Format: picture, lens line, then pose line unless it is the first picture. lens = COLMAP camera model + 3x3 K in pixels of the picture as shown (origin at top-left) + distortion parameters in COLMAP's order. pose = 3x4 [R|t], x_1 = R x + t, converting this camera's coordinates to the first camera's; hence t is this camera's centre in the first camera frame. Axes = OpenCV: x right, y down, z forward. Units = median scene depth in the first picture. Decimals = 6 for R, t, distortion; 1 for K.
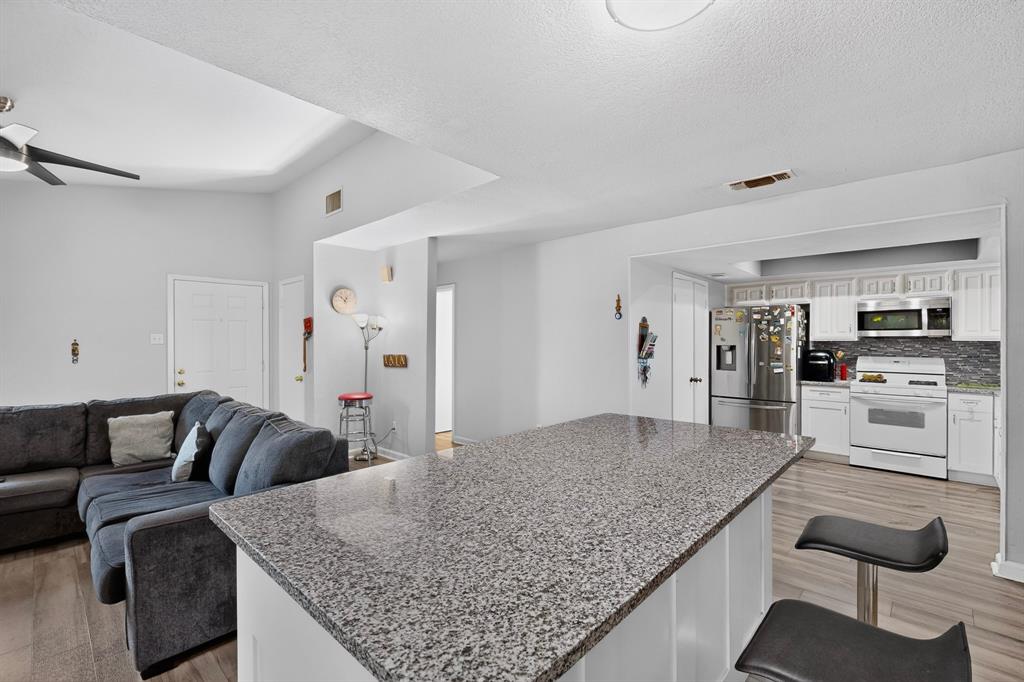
lens RADIAL K [[447.9, 0, 507.9], [0, 447.9, 339.7], [0, 0, 1]] dist [-0.001262, 0.000394]
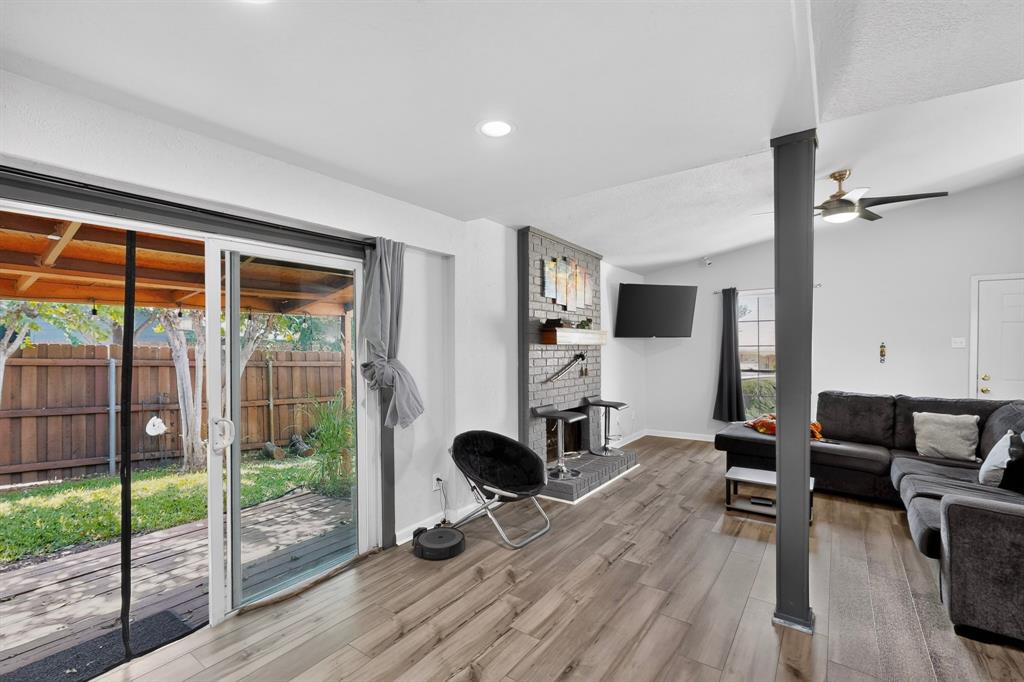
lens RADIAL K [[447.9, 0, 515.0], [0, 447.9, 347.9], [0, 0, 1]] dist [-0.001262, 0.000394]
pose [[0.137211, 0.013734, -0.990447, 0.070400], [-0.000085, 0.999904, 0.013854, -0.002472], [0.990542, -0.001817, 0.137199, -0.120493]]
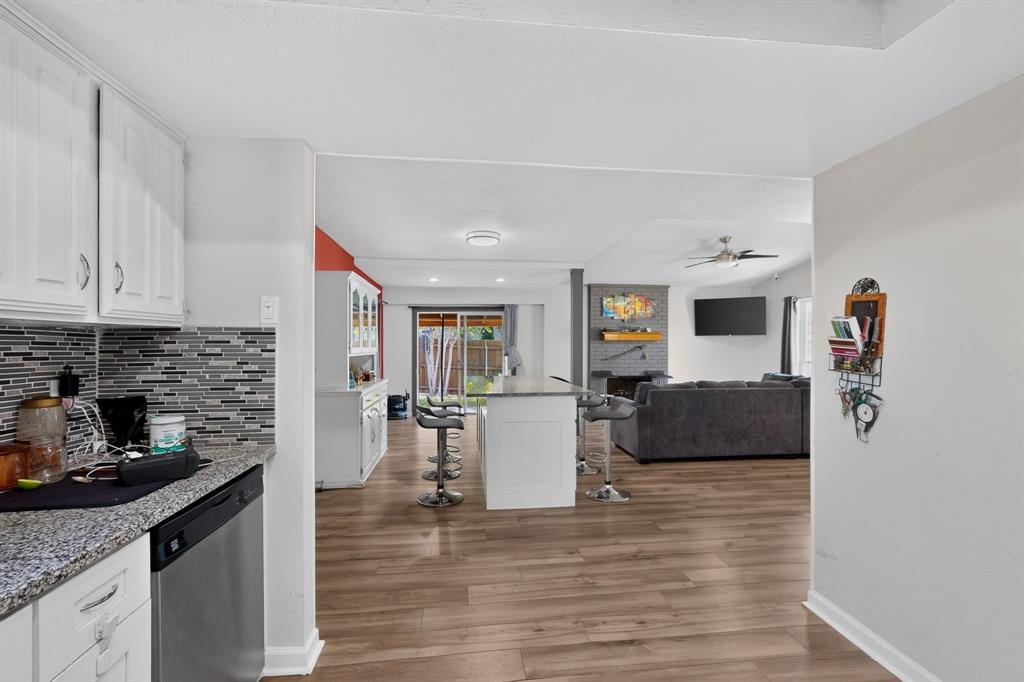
lens RADIAL K [[447.9, 0, 511.1], [0, 447.9, 340.0], [0, 0, 1]] dist [-0.001262, 0.000394]
pose [[-0.637364, -0.000819, -0.770562, 0.830811], [0.001547, 0.999996, -0.002342, 0.005192], [0.770561, -0.002685, -0.637361, 0.966239]]
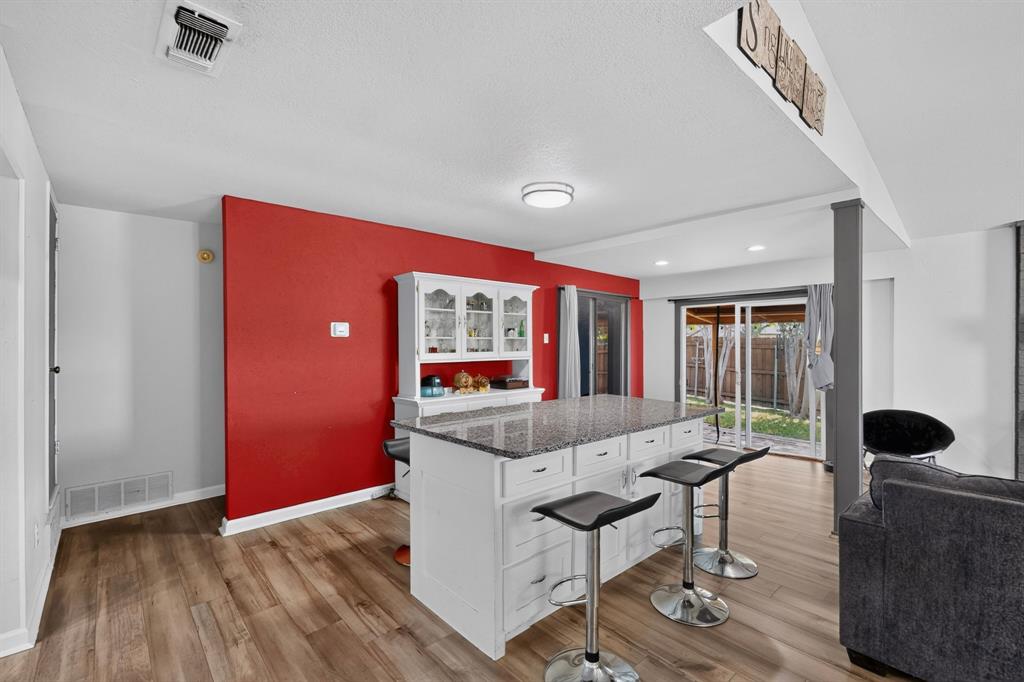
lens RADIAL K [[447.9, 0, 521.4], [0, 447.9, 340.1], [0, 0, 1]] dist [-0.001262, 0.000394]
pose [[-0.997929, 0.012804, 0.063039, 0.101726], [0.012260, 0.999884, -0.009012, 0.000266], [-0.063147, -0.008221, -0.997970, 0.967311]]
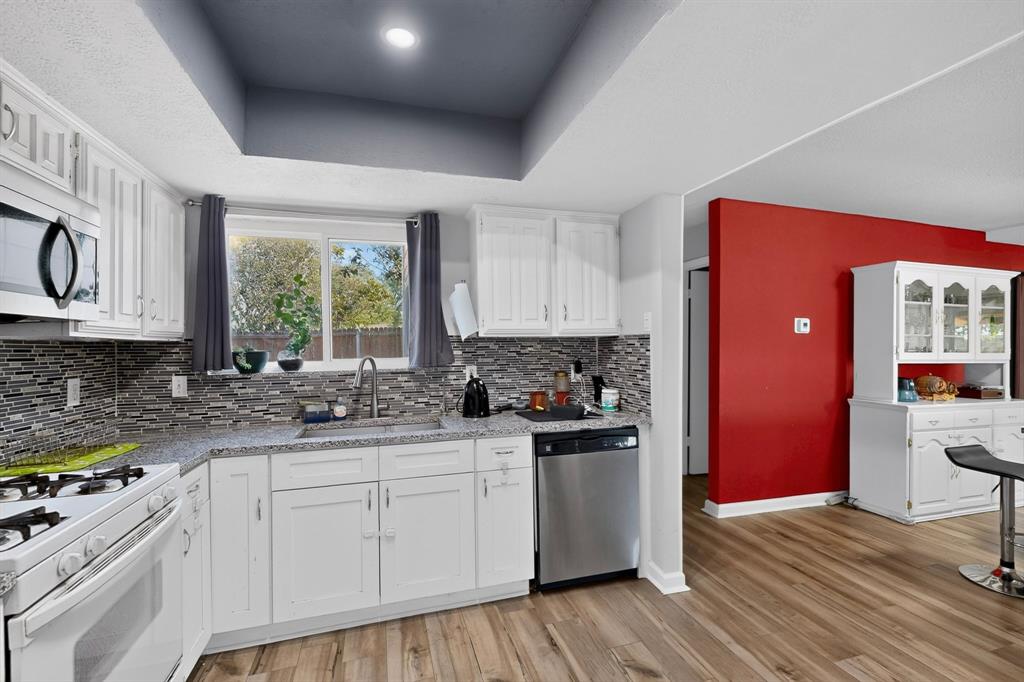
lens RADIAL K [[447.9, 0, 518.4], [0, 447.9, 343.8], [0, 0, 1]] dist [-0.001262, 0.000394]
pose [[-0.867725, 0.001516, 0.497042, 0.527426], [-0.002978, 0.999962, -0.008249, 0.009643], [-0.497036, -0.008638, -0.867687, 1.112788]]
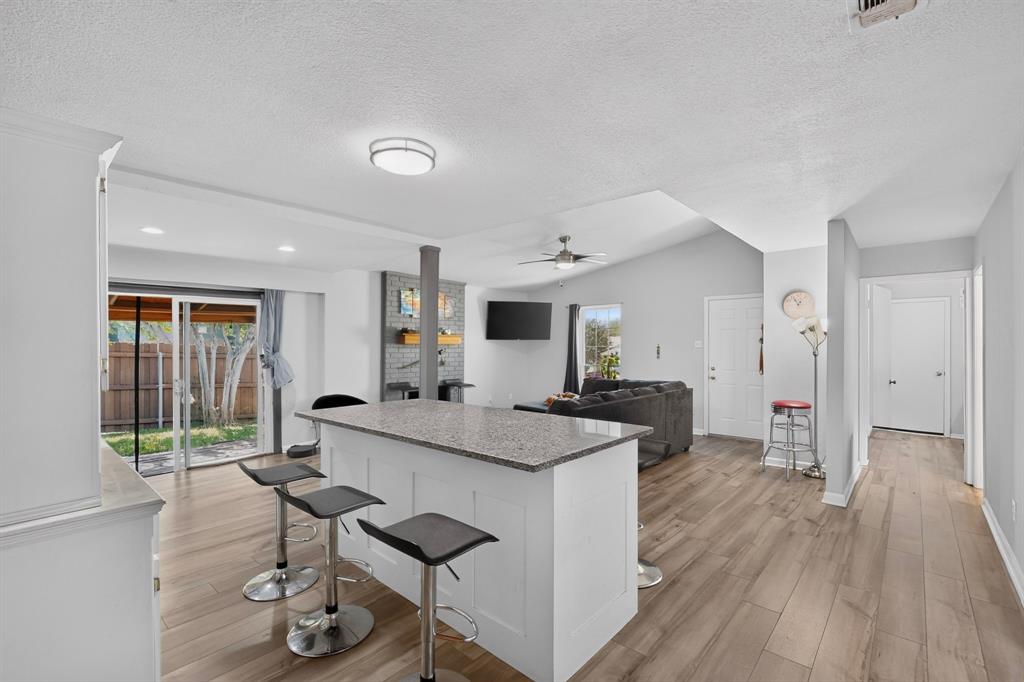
lens RADIAL K [[447.9, 0, 513.5], [0, 447.9, 343.8], [0, 0, 1]] dist [-0.001262, 0.000394]
pose [[0.030312, 0.004068, -0.999532, 0.645010], [-0.004899, 0.999980, 0.003921, -0.005575], [0.999528, 0.004778, 0.030332, 0.400601]]
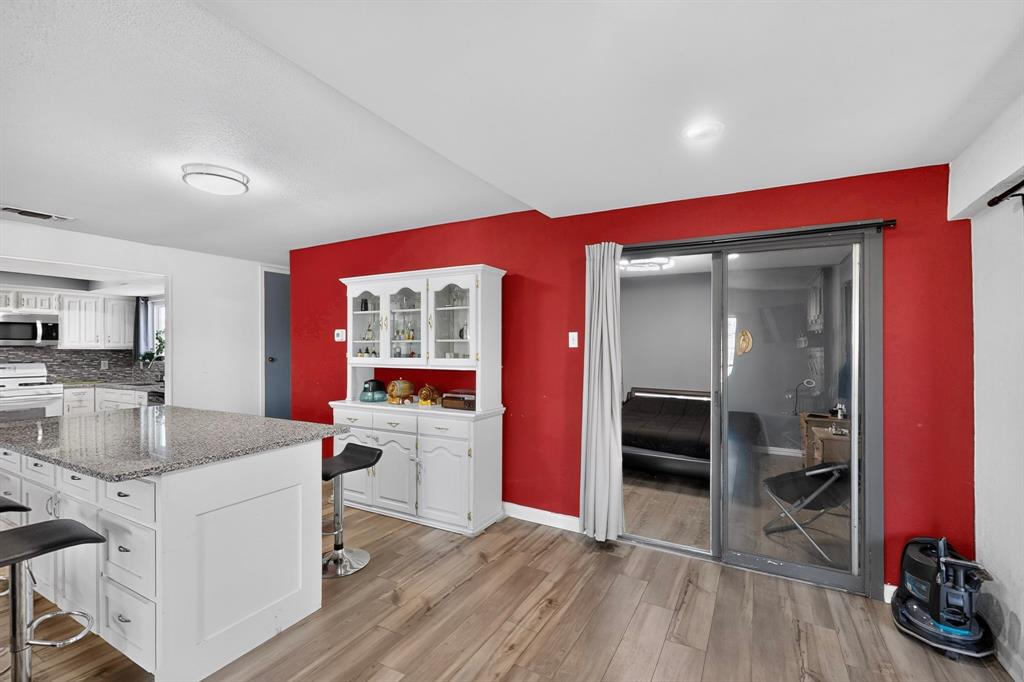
lens RADIAL K [[447.9, 0, 514.2], [0, 447.9, 340.4], [0, 0, 1]] dist [-0.001262, 0.000394]
pose [[-0.248110, 0.008116, 0.968698, -0.575400], [0.003089, 0.999966, -0.007587, -0.008132], [-0.968727, 0.001110, -0.248127, 0.046544]]
